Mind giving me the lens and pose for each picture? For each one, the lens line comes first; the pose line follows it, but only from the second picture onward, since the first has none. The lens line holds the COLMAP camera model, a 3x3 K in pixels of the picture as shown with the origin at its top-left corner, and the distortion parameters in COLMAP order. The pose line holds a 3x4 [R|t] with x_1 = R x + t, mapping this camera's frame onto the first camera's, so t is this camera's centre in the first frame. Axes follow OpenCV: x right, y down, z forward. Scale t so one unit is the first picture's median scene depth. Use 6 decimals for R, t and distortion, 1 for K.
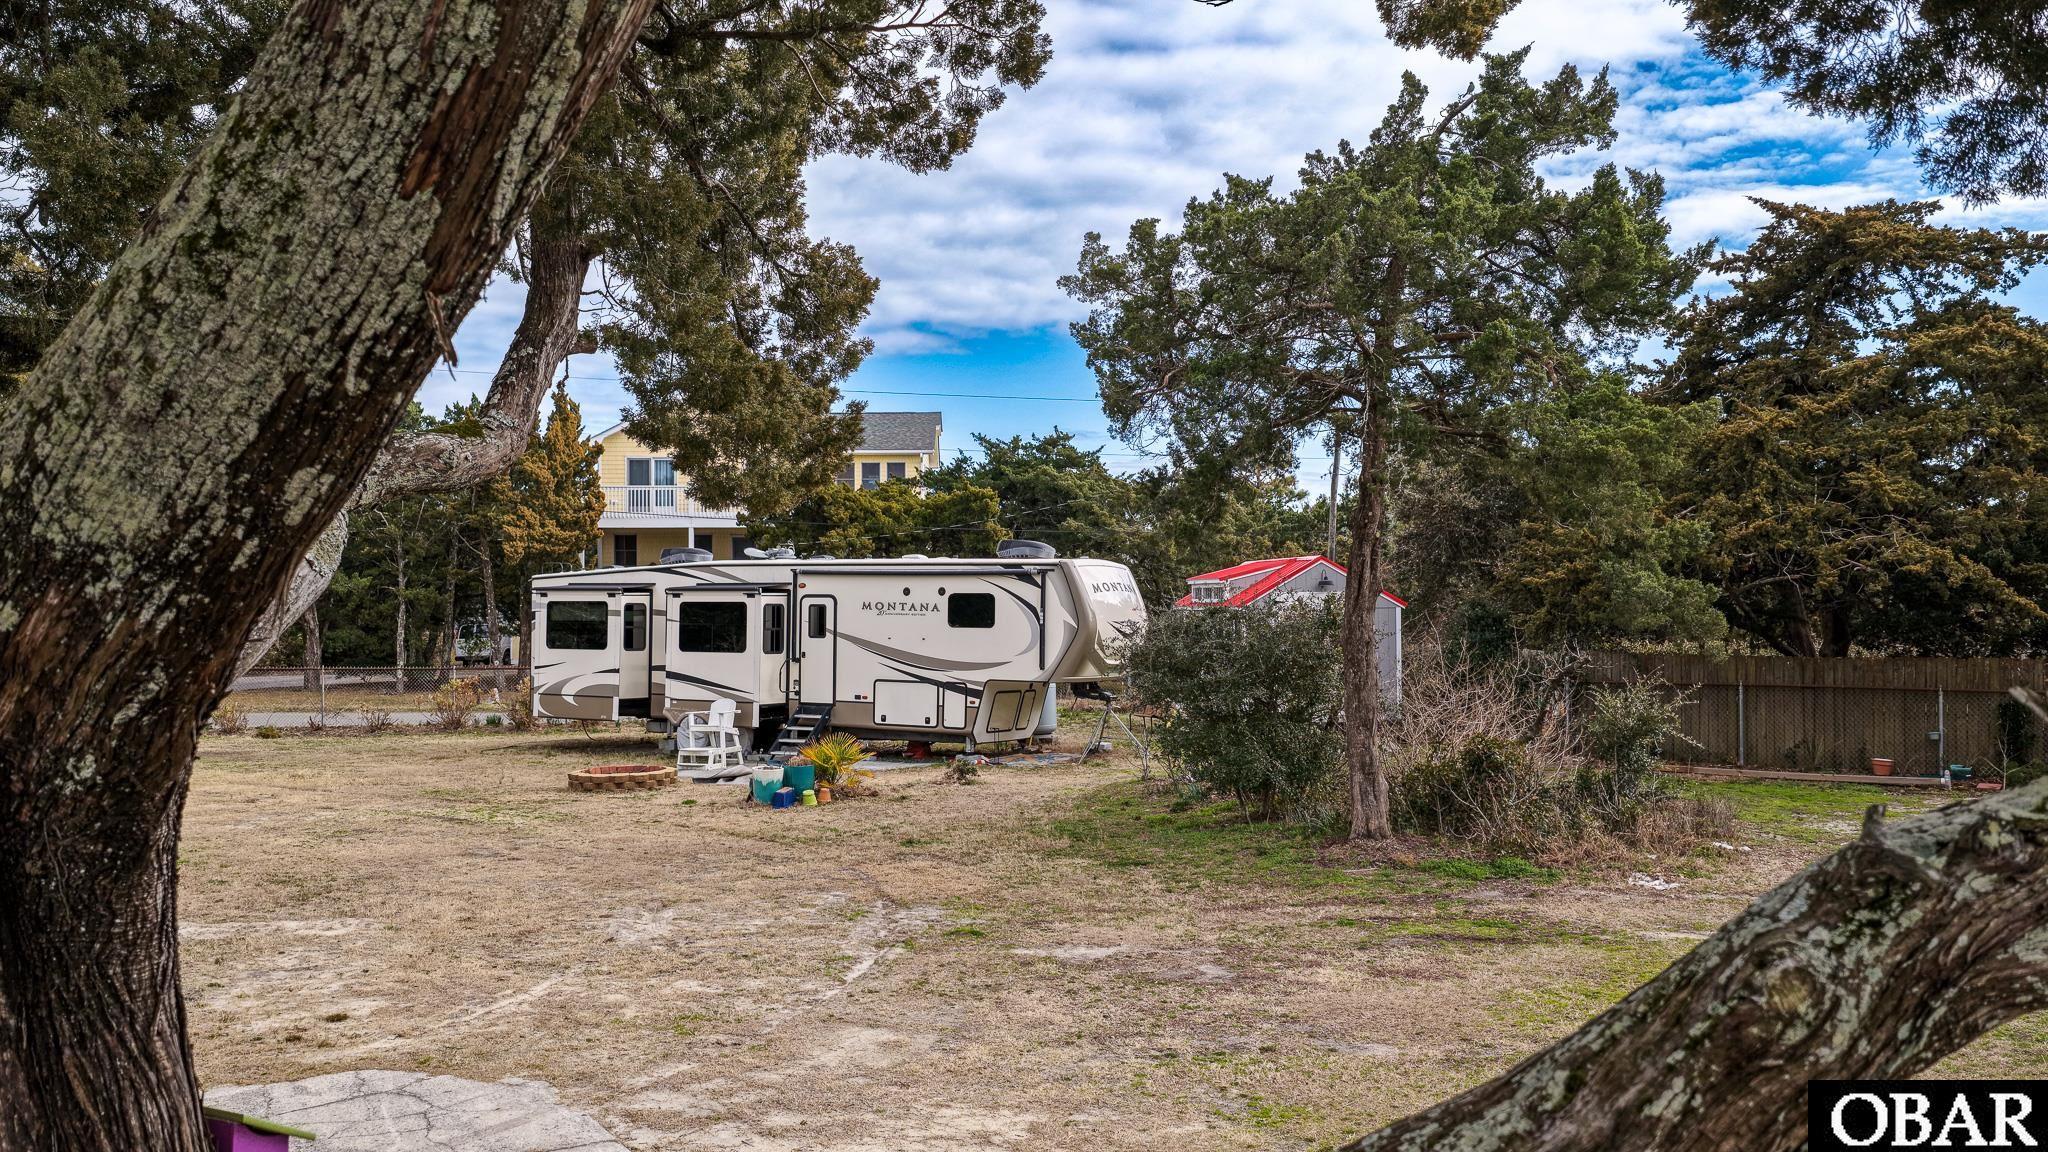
lens RADIAL K [[1699.2, 0, 1024.5], [0, 1699.2, 578.1], [0, 0, 1]] dist [-0.008489, 0.027880]
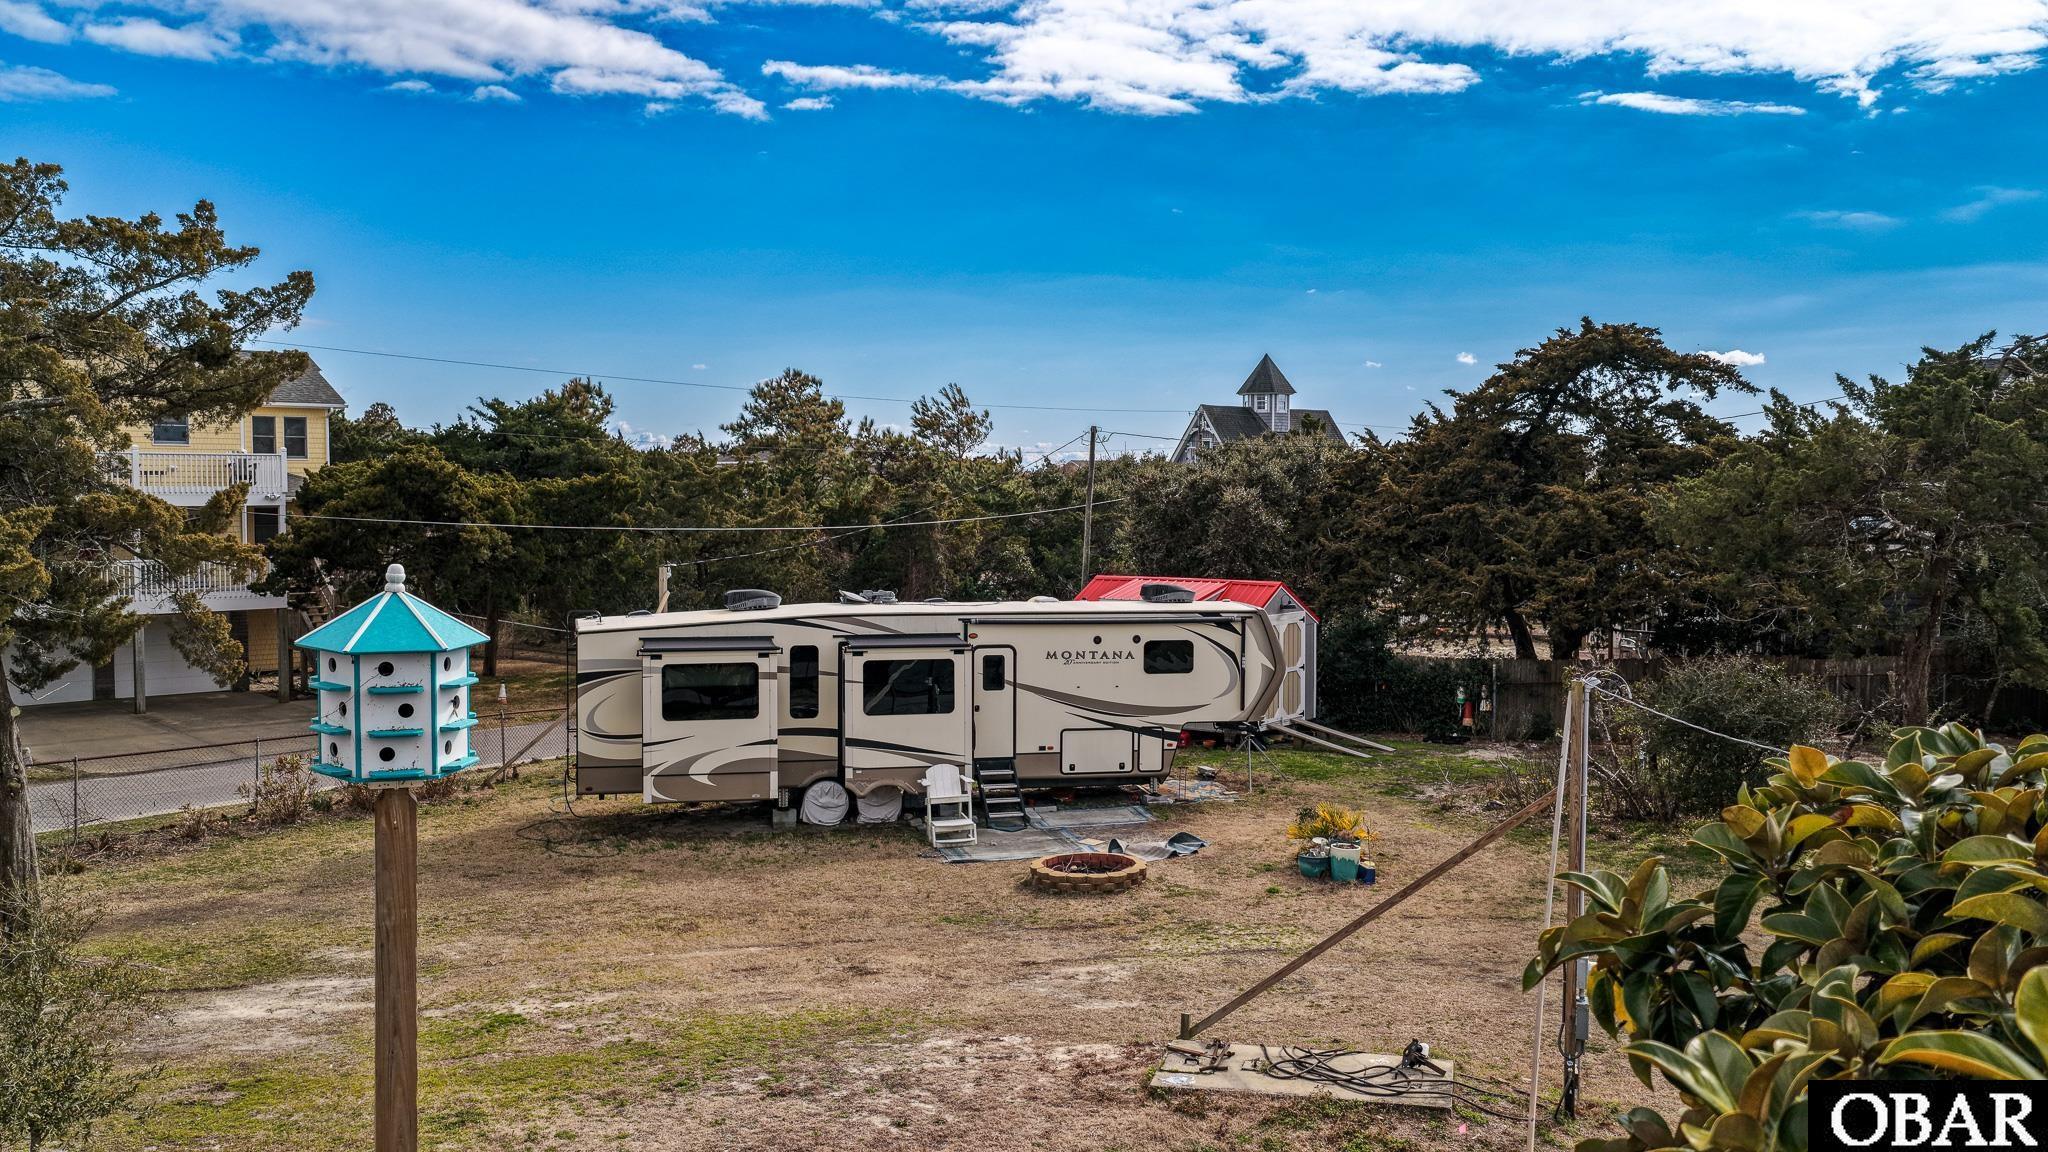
lens RADIAL K [[1699.2, 0, 1025.5], [0, 1699.2, 573.3], [0, 0, 1]] dist [-0.008489, 0.027880]
pose [[0.731649, -0.028392, 0.681091, -0.771836], [-0.010196, 0.998565, 0.052579, -0.082652], [-0.681606, -0.045414, 0.730309, 0.290993]]
